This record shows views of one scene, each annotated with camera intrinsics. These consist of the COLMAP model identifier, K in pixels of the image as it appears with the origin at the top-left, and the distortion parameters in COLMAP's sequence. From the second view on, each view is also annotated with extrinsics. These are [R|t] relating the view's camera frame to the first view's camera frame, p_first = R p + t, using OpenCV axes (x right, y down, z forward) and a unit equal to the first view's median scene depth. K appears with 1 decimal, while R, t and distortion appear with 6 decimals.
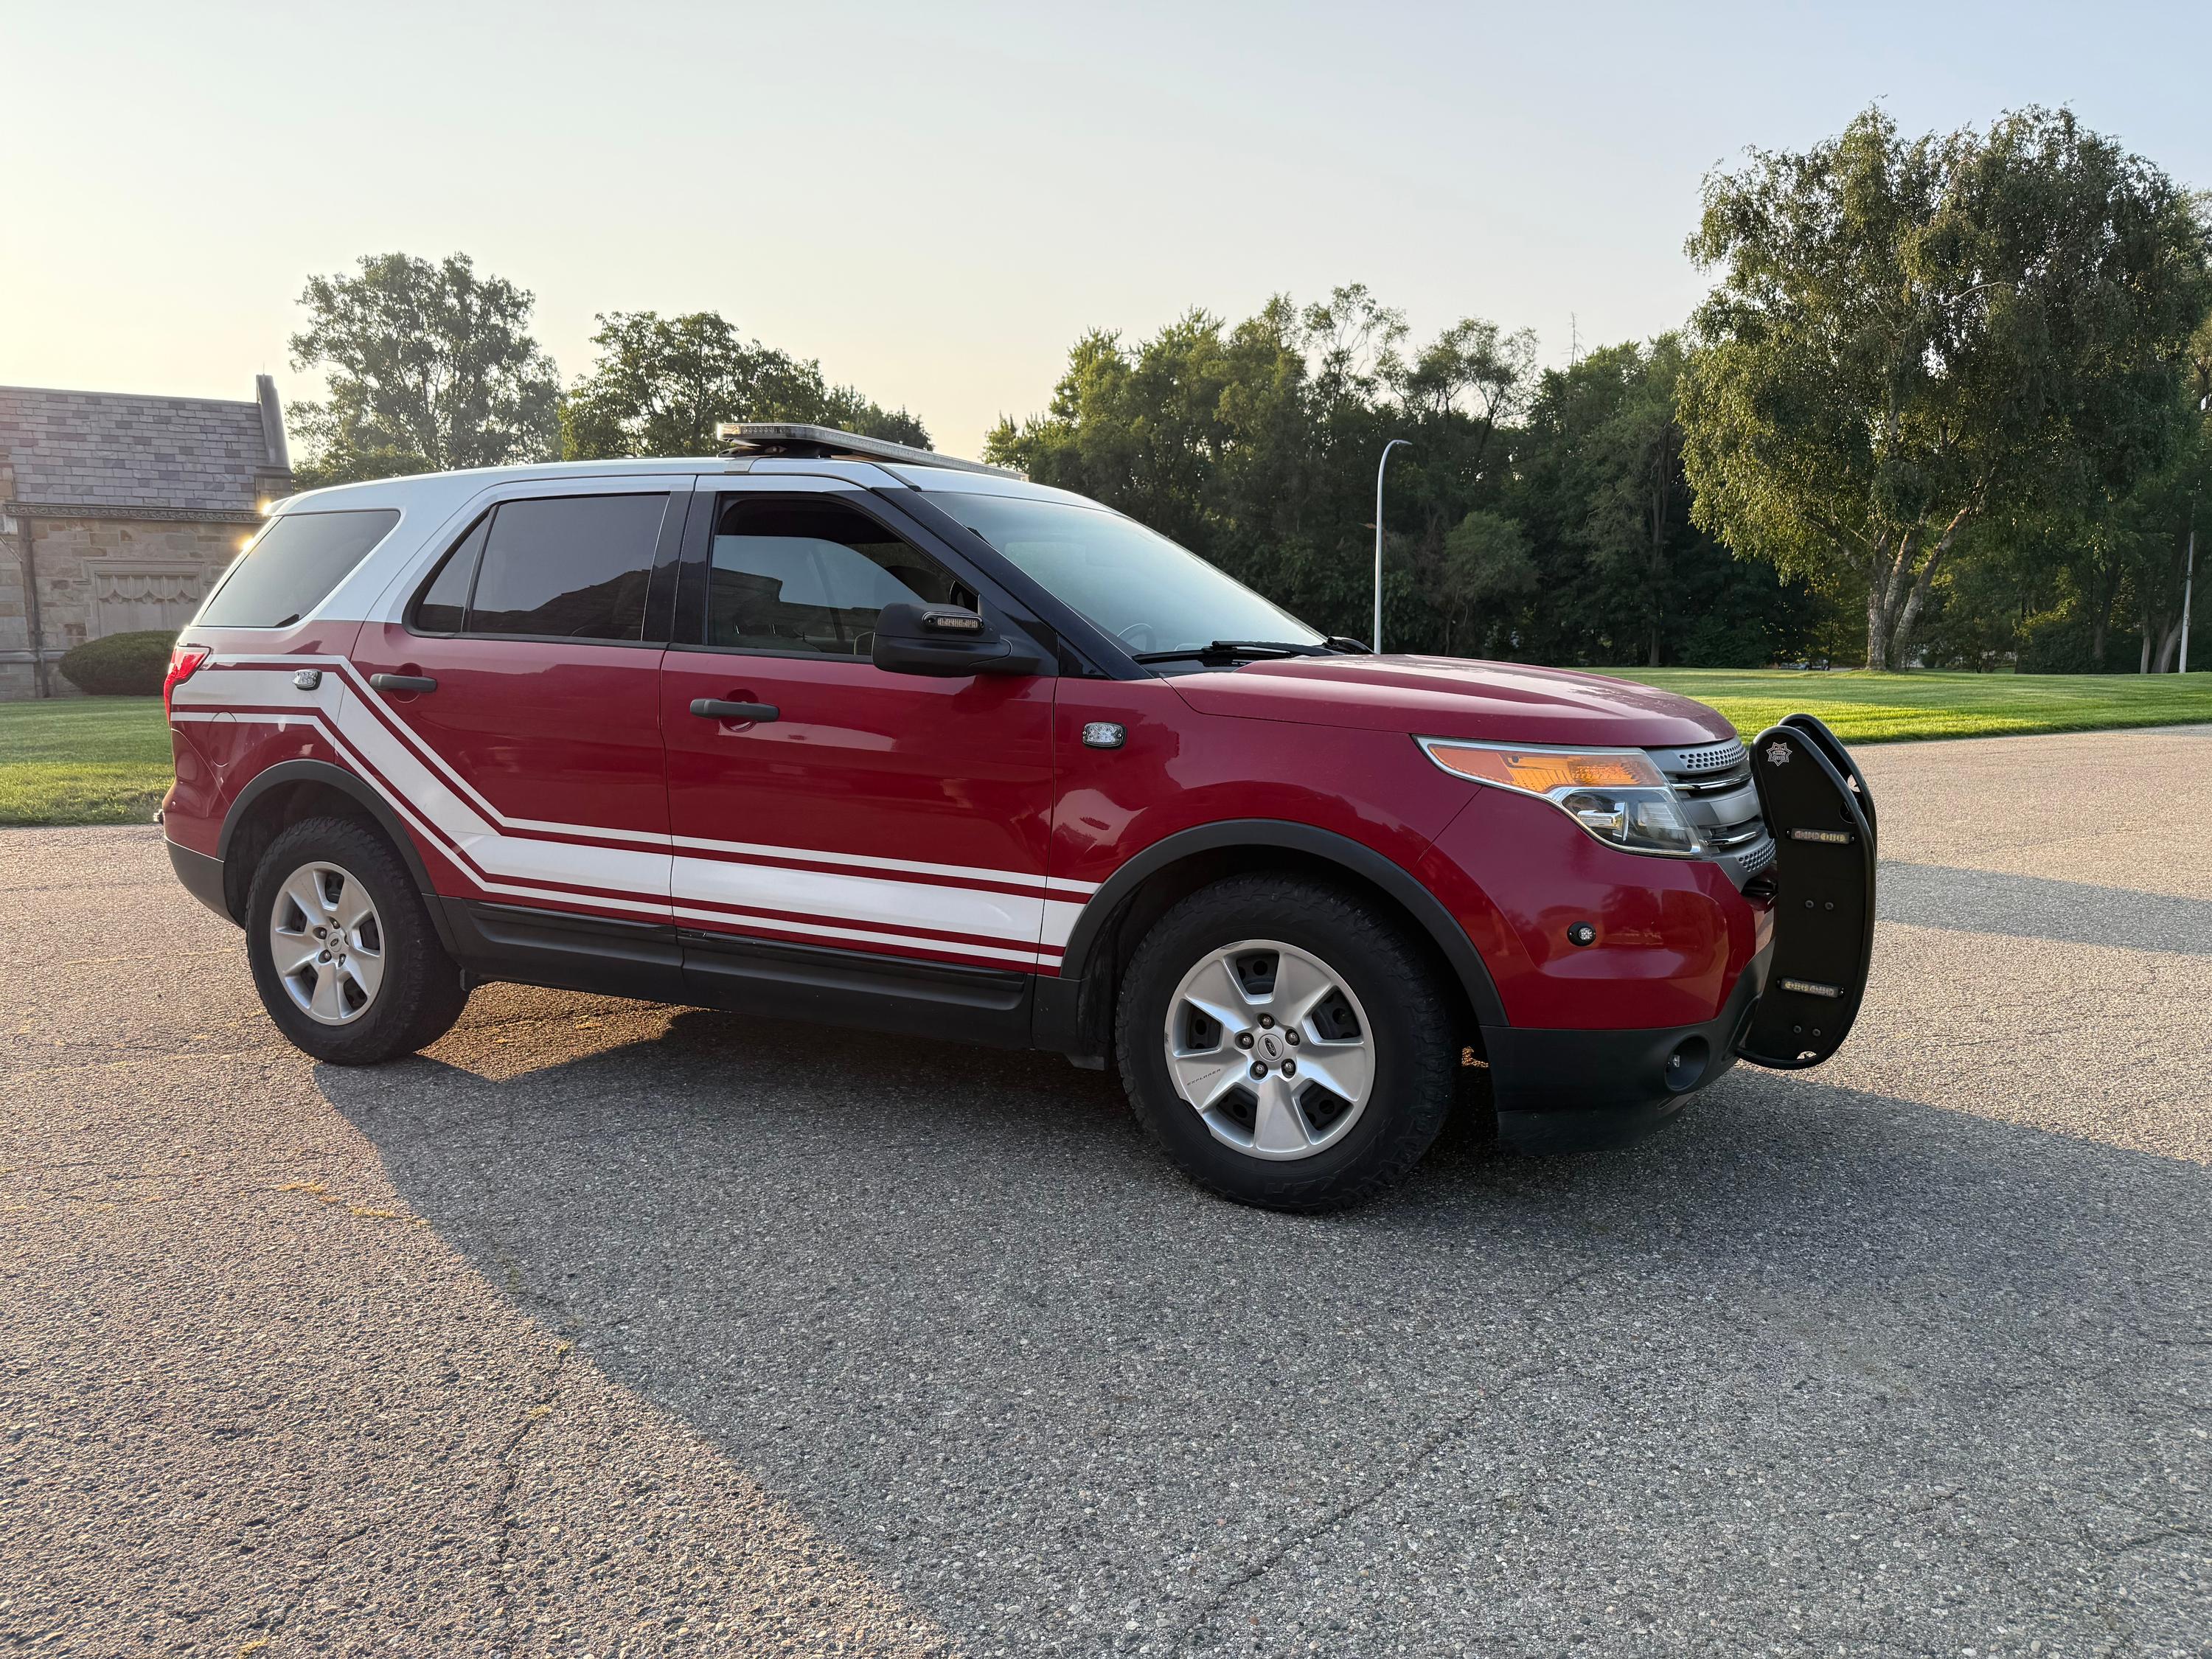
lens RADIAL K [[1546.6, 0, 1112.1], [0, 1546.6, 820.7], [0, 0, 1]] dist [0.028671, -0.032152]
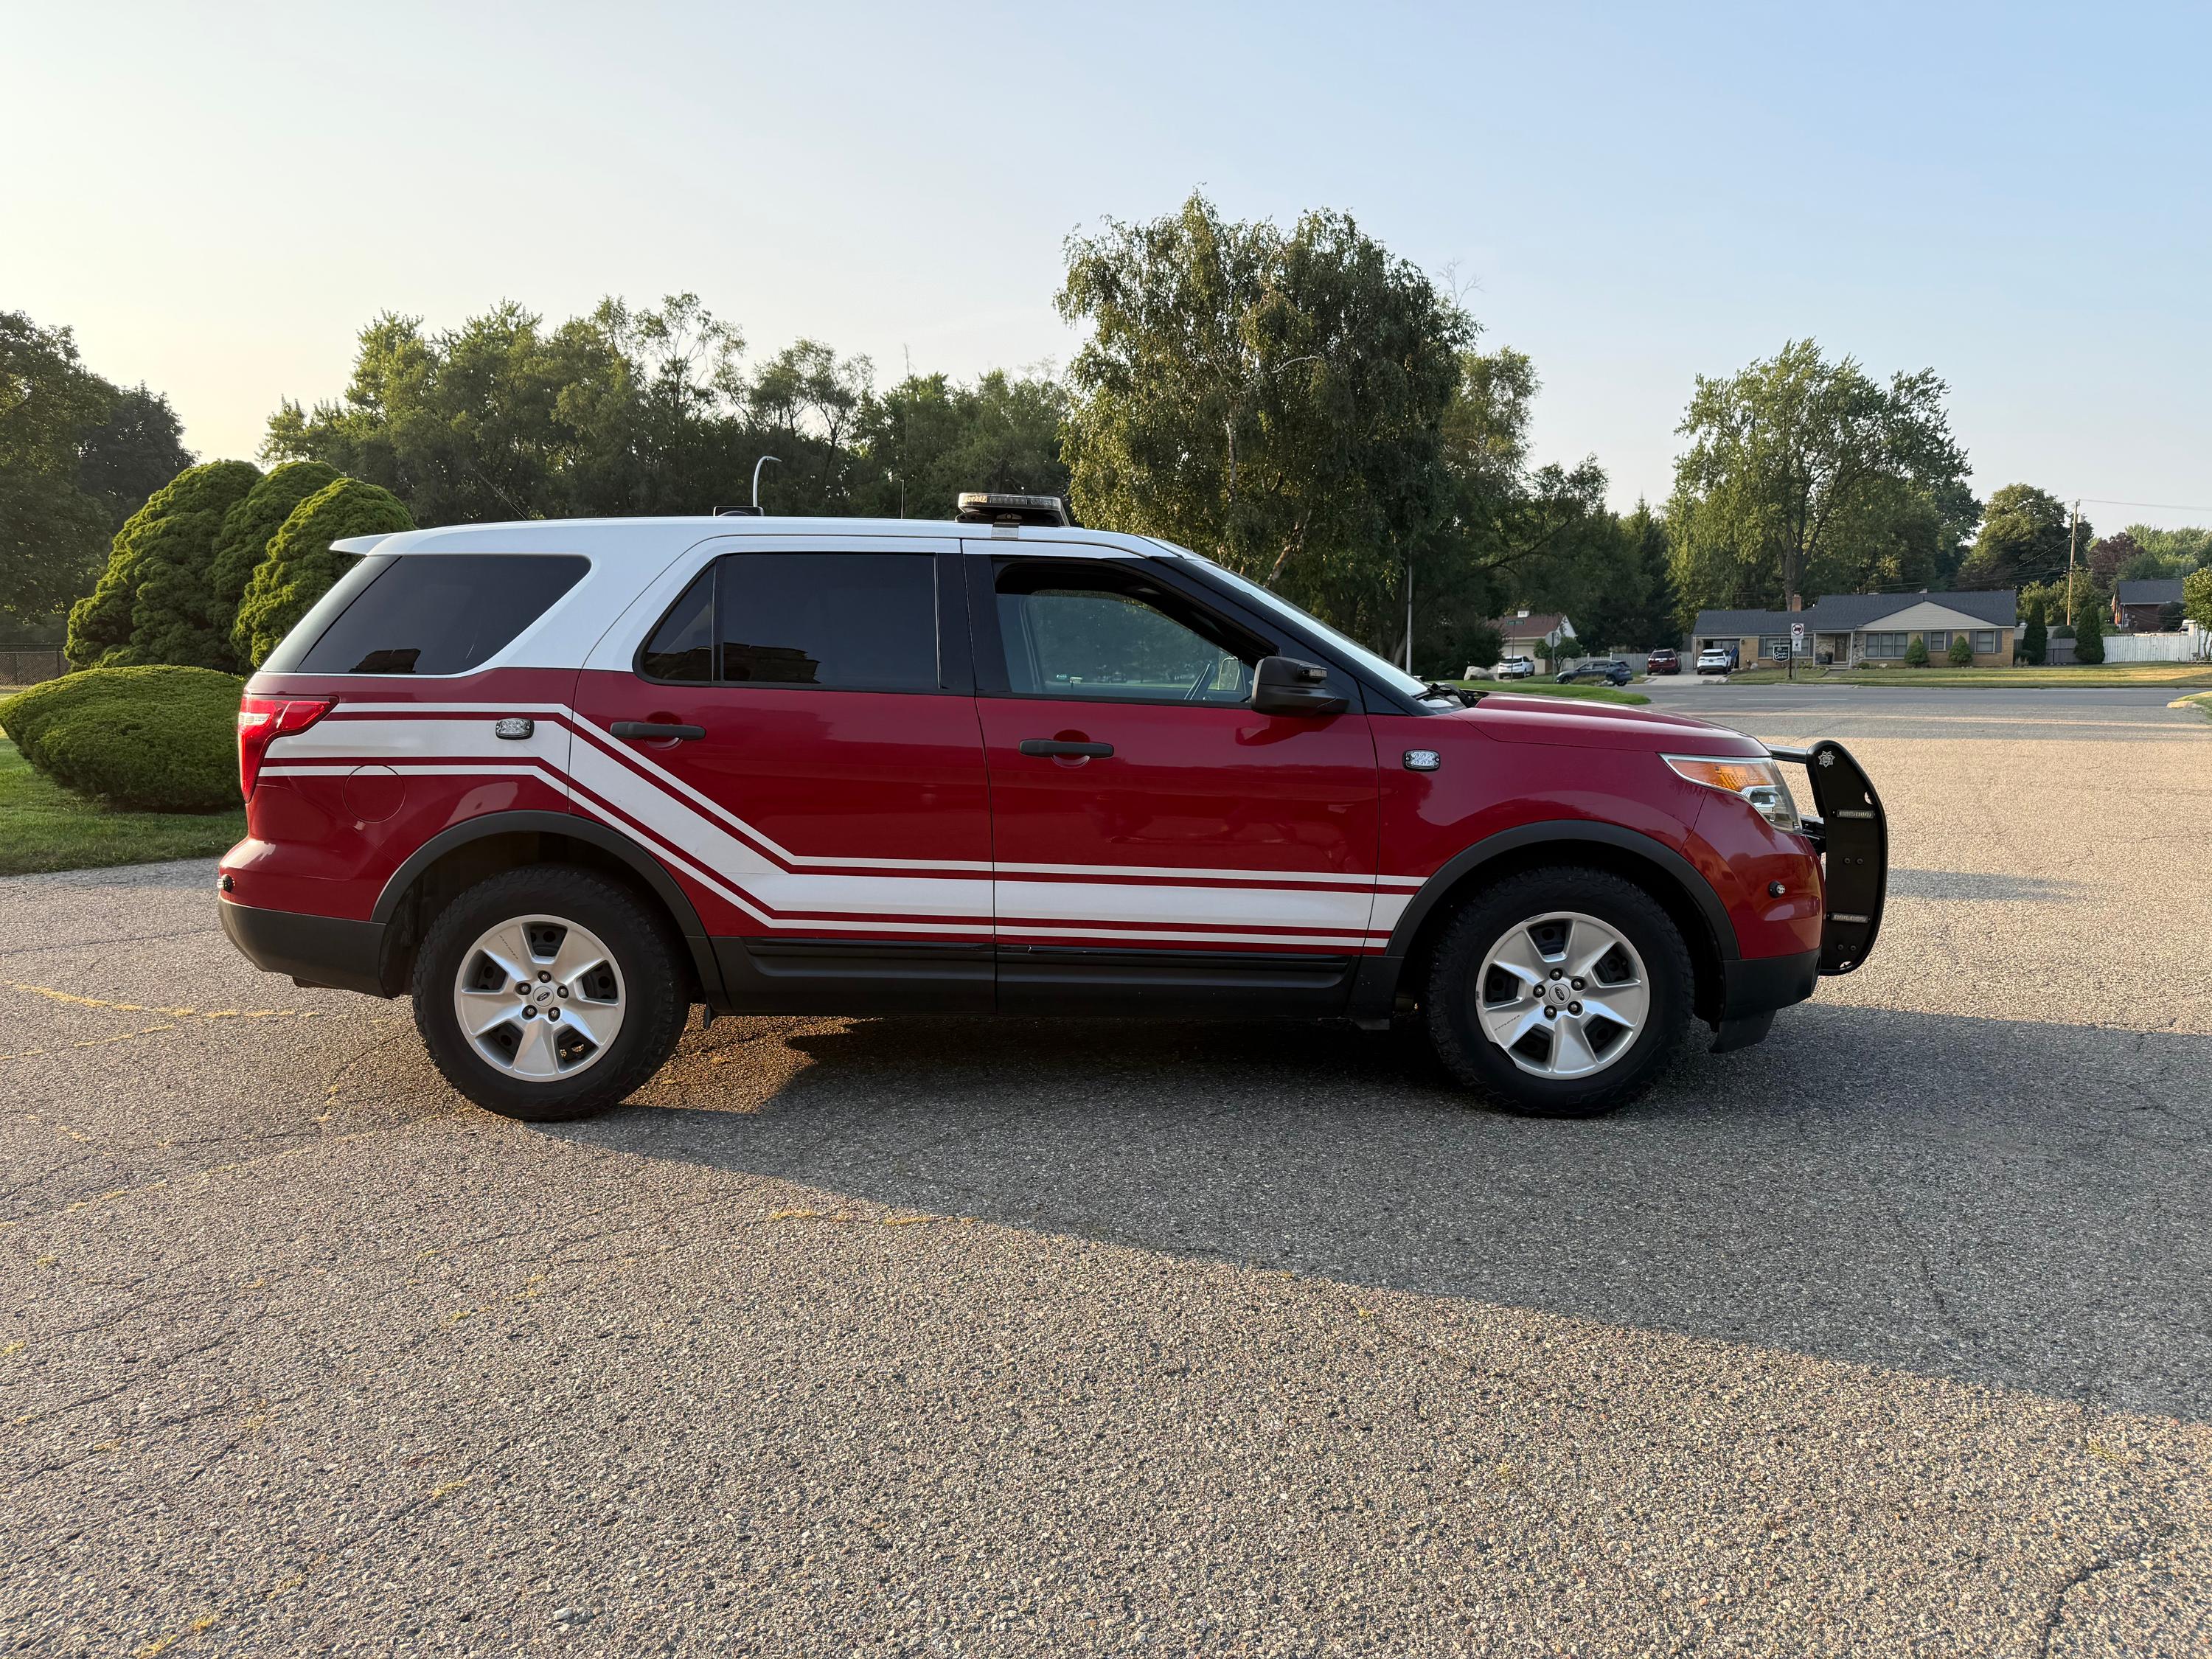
lens RADIAL K [[1490.9, 0, 1107.3], [0, 1490.9, 823.5], [0, 0, 1]] dist [0.169965, -0.292586]
pose [[0.911425, -0.048696, 0.408574, -0.067629], [0.049539, 0.998736, 0.008524, -0.002456], [-0.408472, 0.012471, 0.912686, -0.001329]]
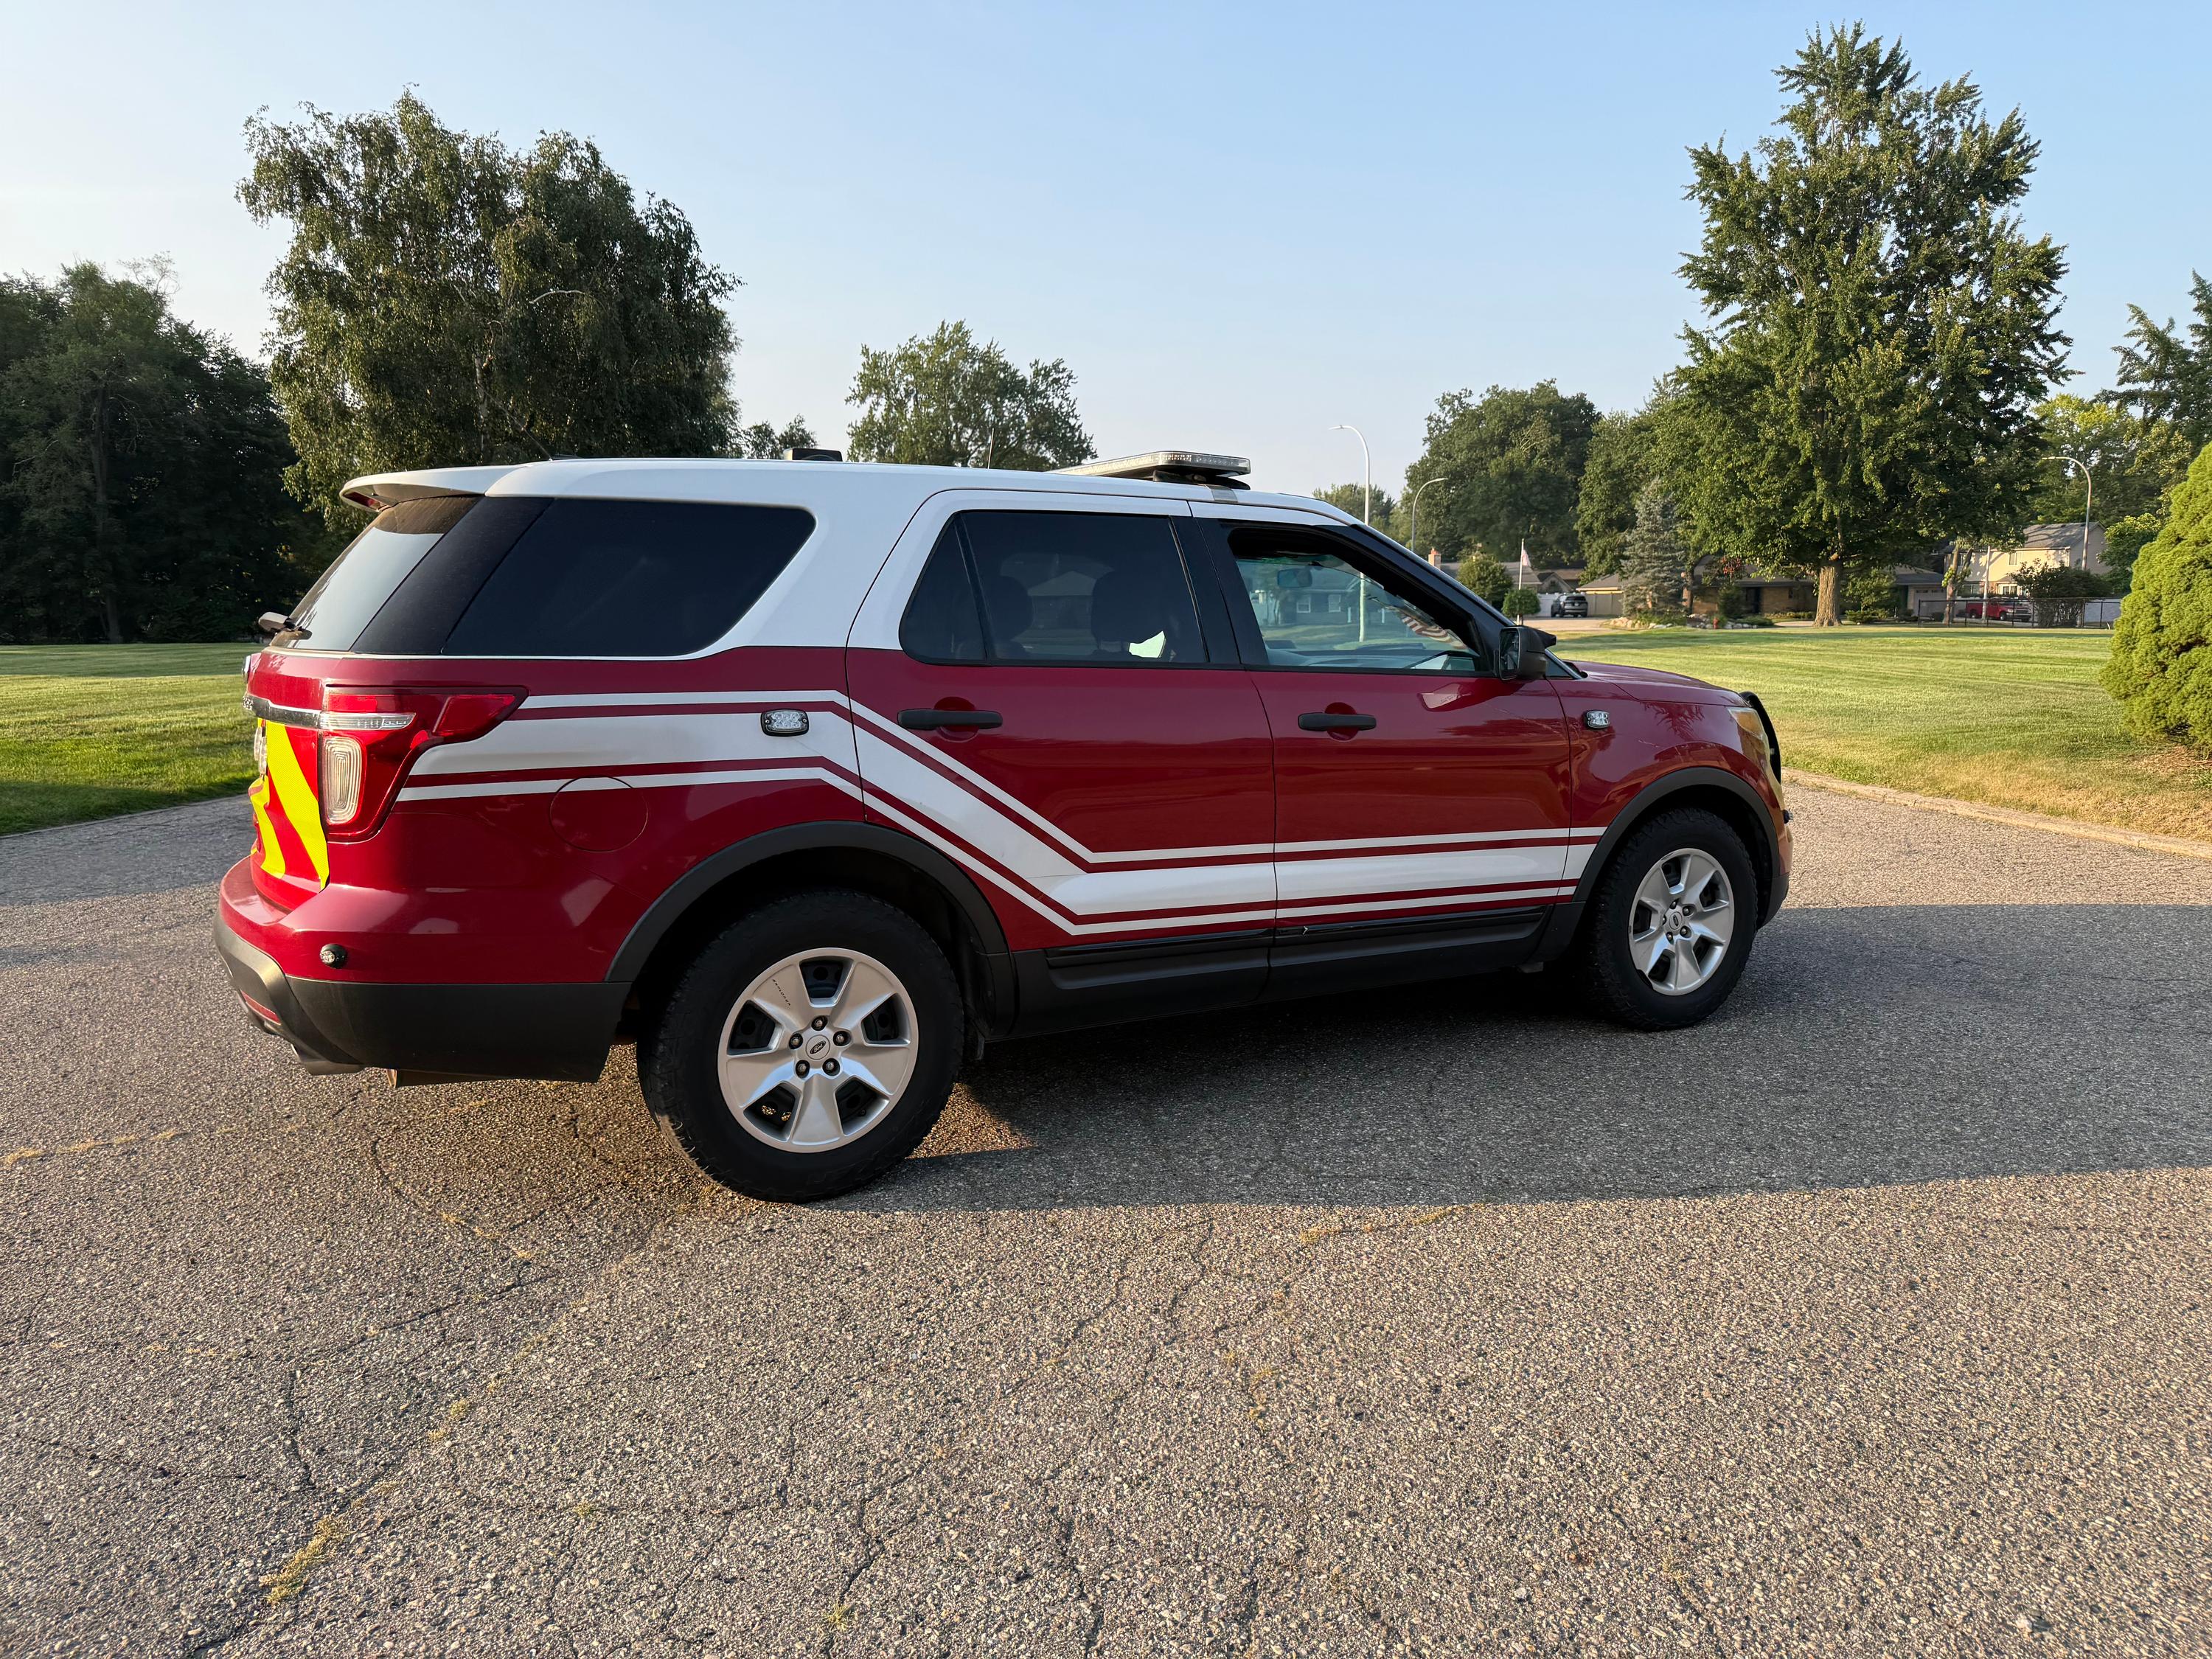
lens RADIAL K [[1526.4, 0, 1106.4], [0, 1526.4, 825.3], [0, 0, 1]] dist [0.054708, -0.072757]
pose [[0.587642, -0.115297, 0.800864, -0.124006], [0.096074, 0.992736, 0.072425, -0.009347], [-0.803397, 0.034383, 0.594451, 0.049269]]
